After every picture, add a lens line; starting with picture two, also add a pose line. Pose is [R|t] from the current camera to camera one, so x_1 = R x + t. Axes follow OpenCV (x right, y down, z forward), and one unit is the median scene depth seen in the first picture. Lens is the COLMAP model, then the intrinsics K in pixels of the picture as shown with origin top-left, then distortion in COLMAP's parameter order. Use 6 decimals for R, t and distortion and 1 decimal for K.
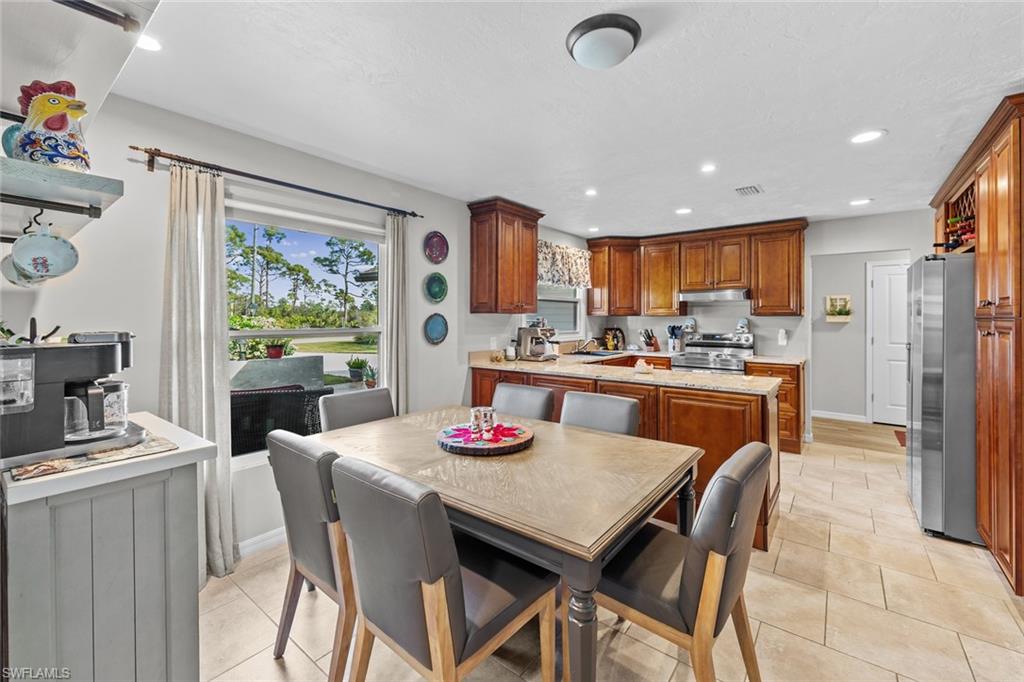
lens RADIAL K [[419.3, 0, 509.2], [0, 419.3, 316.4], [0, 0, 1]] dist [0.000457, -0.001488]
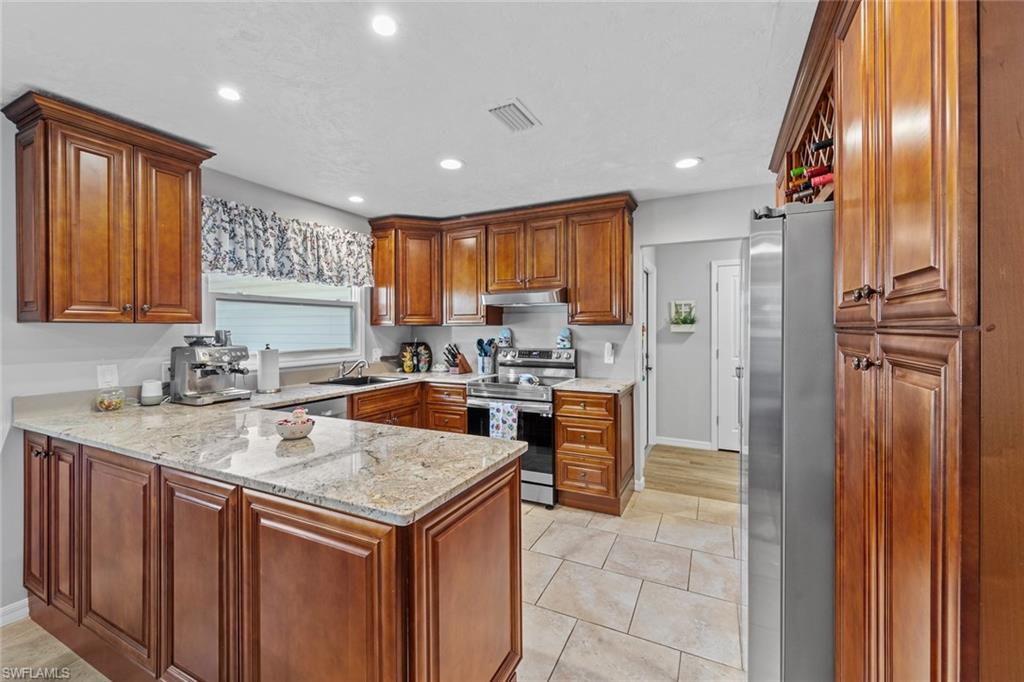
lens RADIAL K [[419.3, 0, 509.8], [0, 419.3, 331.6], [0, 0, 1]] dist [0.000457, -0.001488]
pose [[0.976872, -0.007953, 0.213679, 0.294517], [0.005490, 0.999912, 0.012117, 0.000508], [-0.213756, -0.010664, 0.976829, 0.278933]]
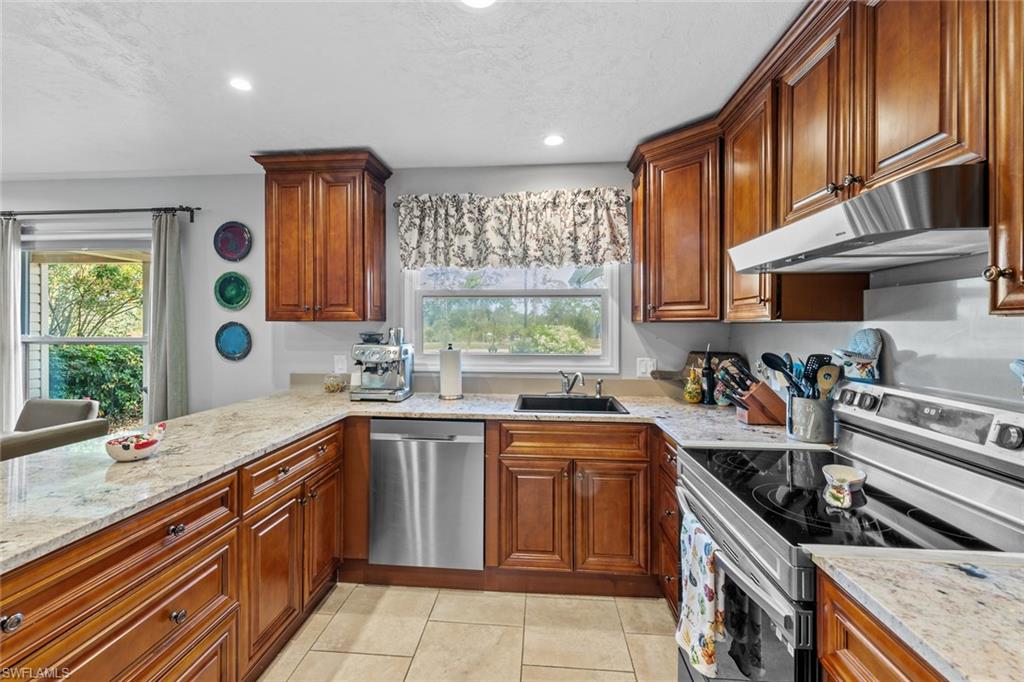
lens RADIAL K [[419.3, 0, 496.7], [0, 419.3, 328.8], [0, 0, 1]] dist [0.000457, -0.001488]
pose [[0.559390, 0.004874, -0.828891, 0.549959], [0.003416, 0.999961, 0.008186, 0.000737], [0.828898, -0.007410, 0.559351, 0.672036]]
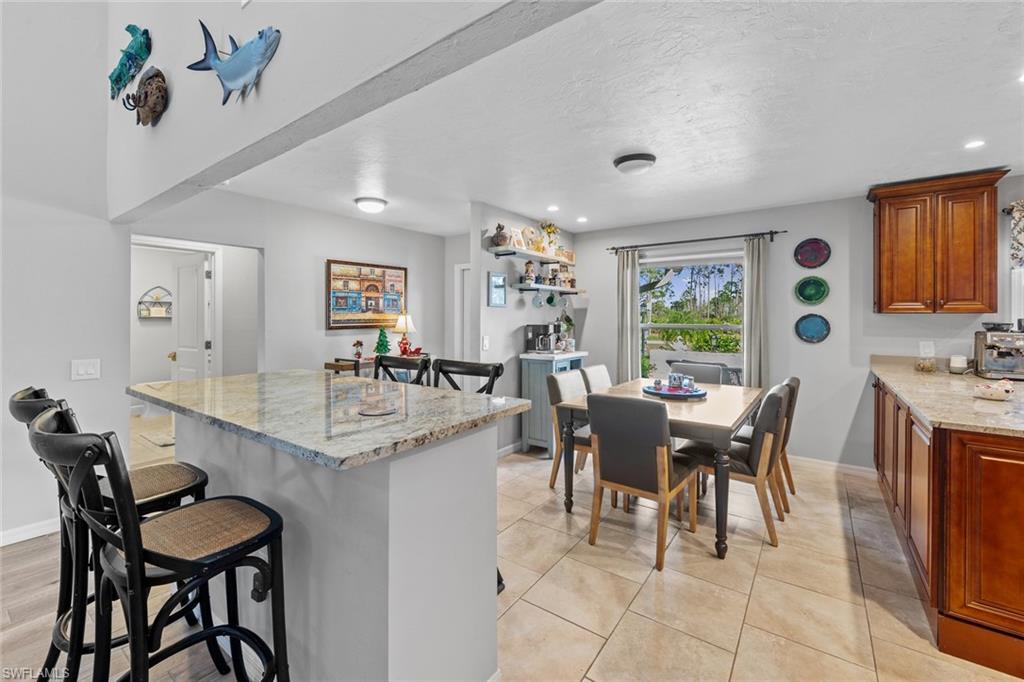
lens RADIAL K [[419.3, 0, 506.2], [0, 419.3, 315.7], [0, 0, 1]] dist [0.000457, -0.001488]
pose [[0.039659, -0.003012, -0.999209, 0.608857], [0.003202, 0.999991, -0.002888, -0.001568], [0.999208, -0.003085, 0.039669, 0.115314]]
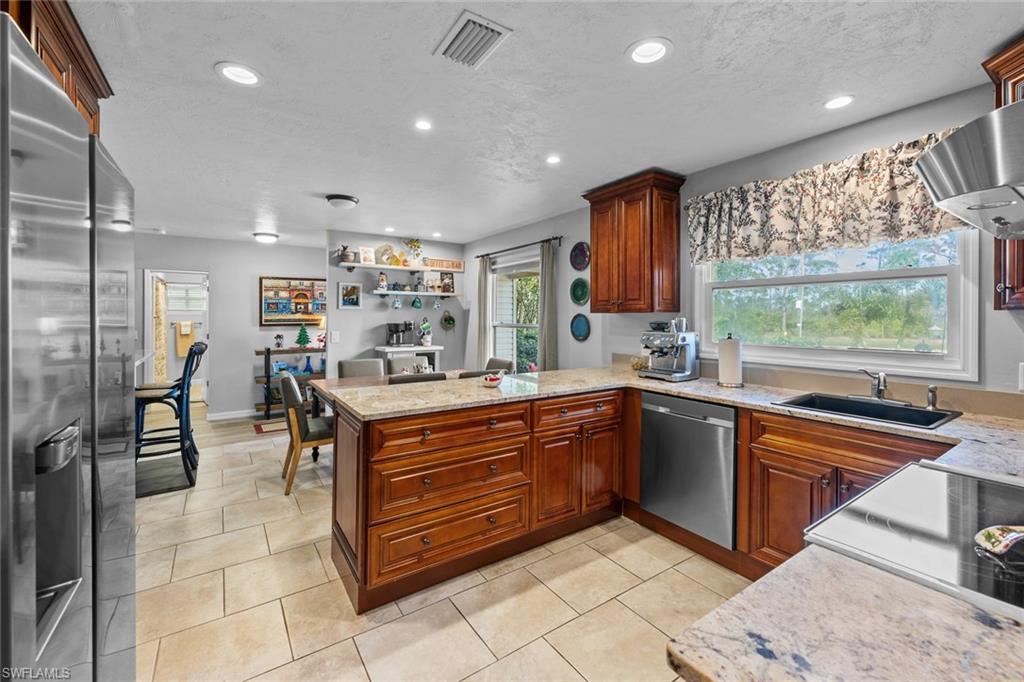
lens RADIAL K [[419.3, 0, 514.2], [0, 419.3, 317.9], [0, 0, 1]] dist [0.000457, -0.001488]
pose [[-0.286473, 0.002038, -0.958086, 0.677979], [0.005226, 0.999986, 0.000564, 0.001879], [0.958074, -0.004845, -0.286480, 0.802133]]
